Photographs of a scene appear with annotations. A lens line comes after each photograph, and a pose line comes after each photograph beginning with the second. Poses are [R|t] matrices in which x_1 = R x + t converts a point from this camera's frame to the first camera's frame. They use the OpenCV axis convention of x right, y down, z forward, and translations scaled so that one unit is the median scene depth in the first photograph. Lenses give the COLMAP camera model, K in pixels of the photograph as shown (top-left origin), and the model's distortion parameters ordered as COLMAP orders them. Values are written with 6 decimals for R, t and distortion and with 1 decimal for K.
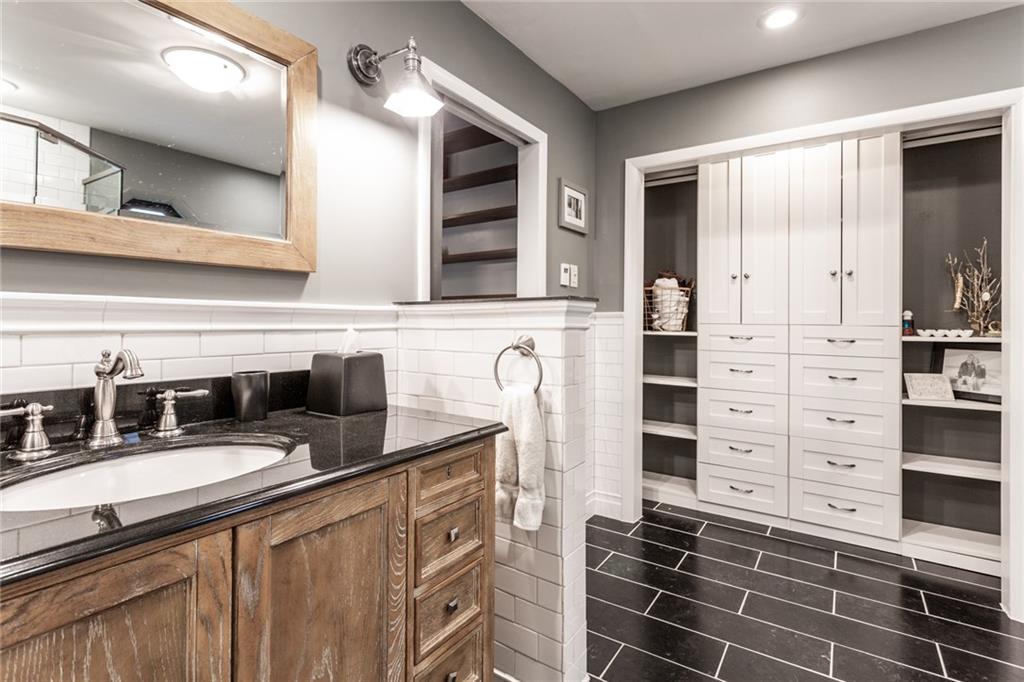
lens RADIAL K [[483.7, 0, 511.7], [0, 483.7, 322.2], [0, 0, 1]] dist [-0.009681, -0.000364]
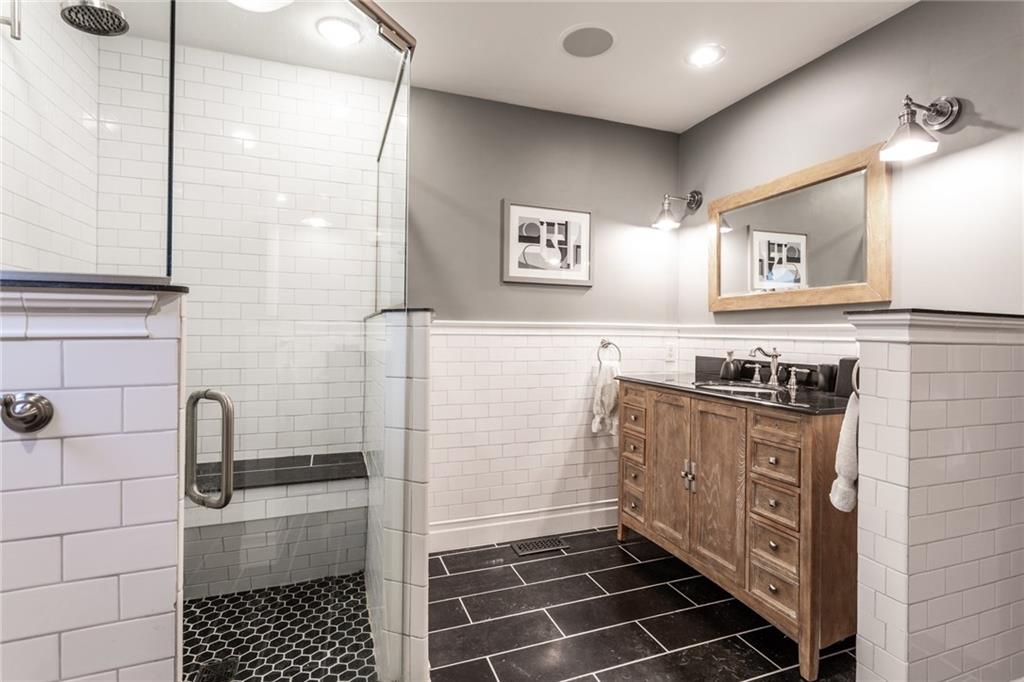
lens RADIAL K [[483.7, 0, 512.5], [0, 483.7, 335.9], [0, 0, 1]] dist [-0.009681, -0.000364]
pose [[-0.584937, -0.002996, -0.811073, 1.795580], [-0.010073, 0.999943, 0.003570, 0.005609], [0.811016, 0.010258, -0.584934, 1.247017]]
